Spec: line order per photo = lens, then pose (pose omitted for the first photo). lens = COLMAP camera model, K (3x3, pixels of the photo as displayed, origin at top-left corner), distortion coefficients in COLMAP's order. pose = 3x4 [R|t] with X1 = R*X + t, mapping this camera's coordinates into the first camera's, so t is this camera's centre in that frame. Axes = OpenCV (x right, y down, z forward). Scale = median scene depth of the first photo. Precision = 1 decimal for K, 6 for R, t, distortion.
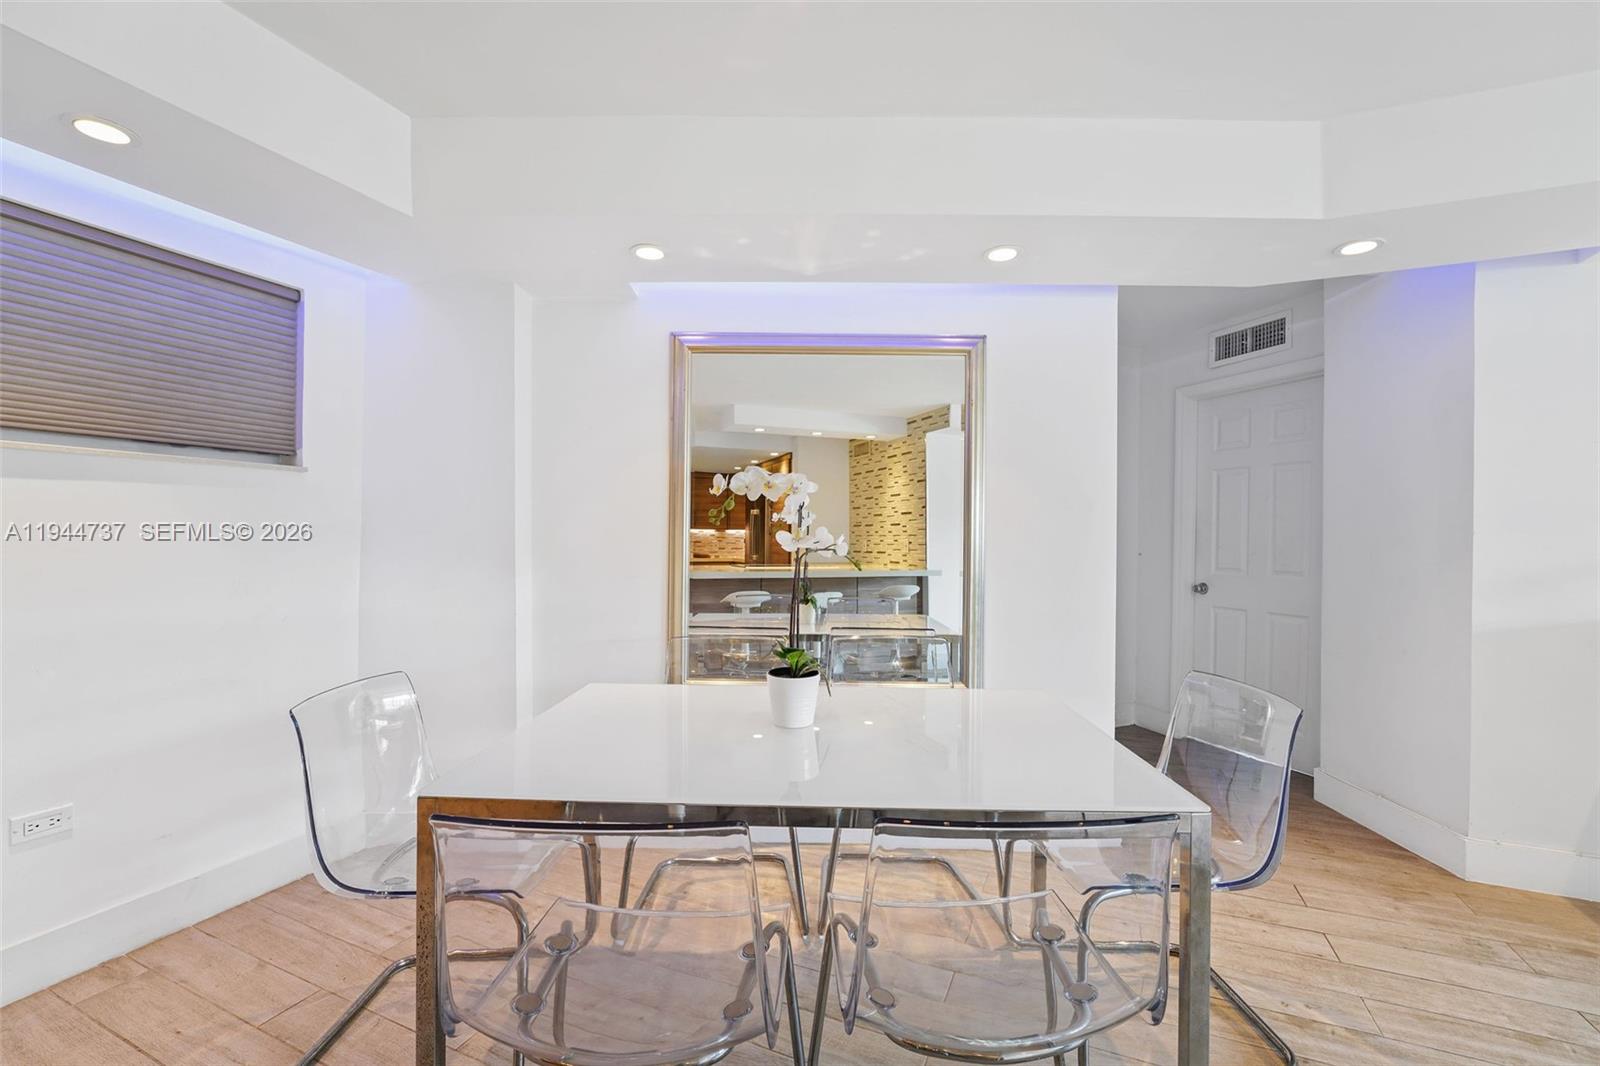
lens RADIAL K [[660.8, 0, 816.2], [0, 660.8, 539.1], [0, 0, 1]] dist [-0.001775, -0.000106]
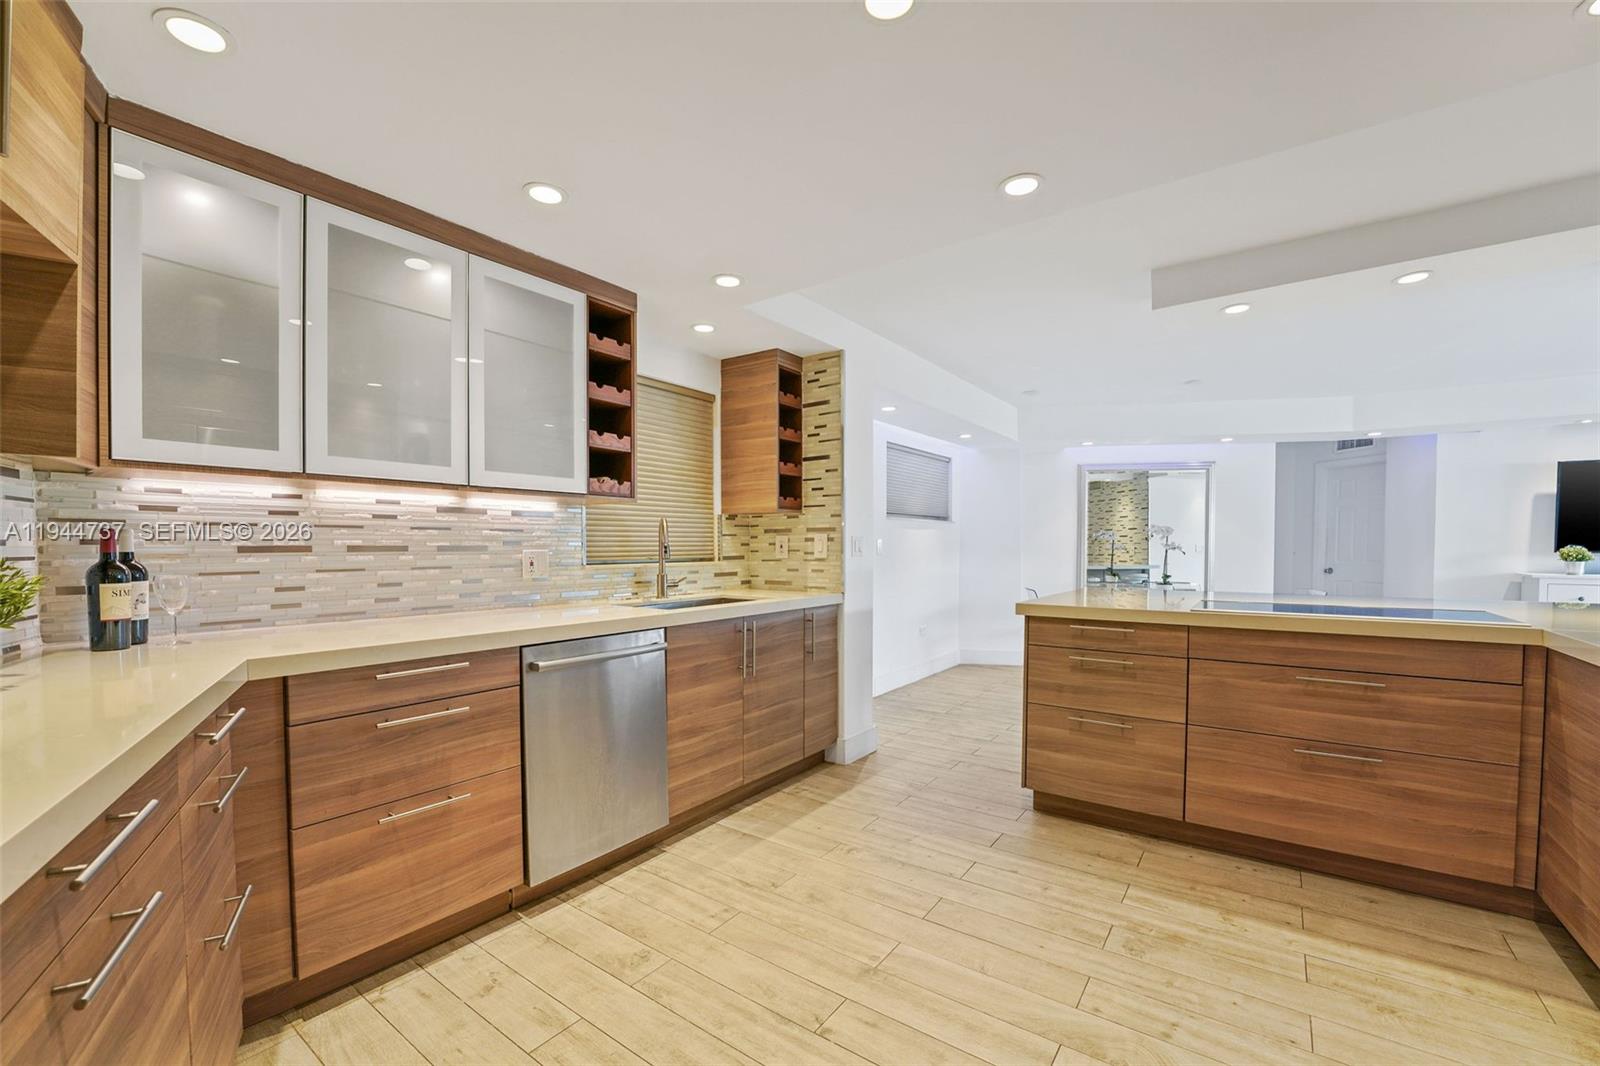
lens RADIAL K [[664.3, 0, 825.1], [0, 664.3, 558.9], [0, 0, 1]] dist [-0.000646, 0.000134]
pose [[0.980799, -0.001468, -0.195015, -0.737589], [0.004858, 0.999845, 0.016906, 0.002837], [0.194960, -0.017529, 0.980655, -1.841301]]
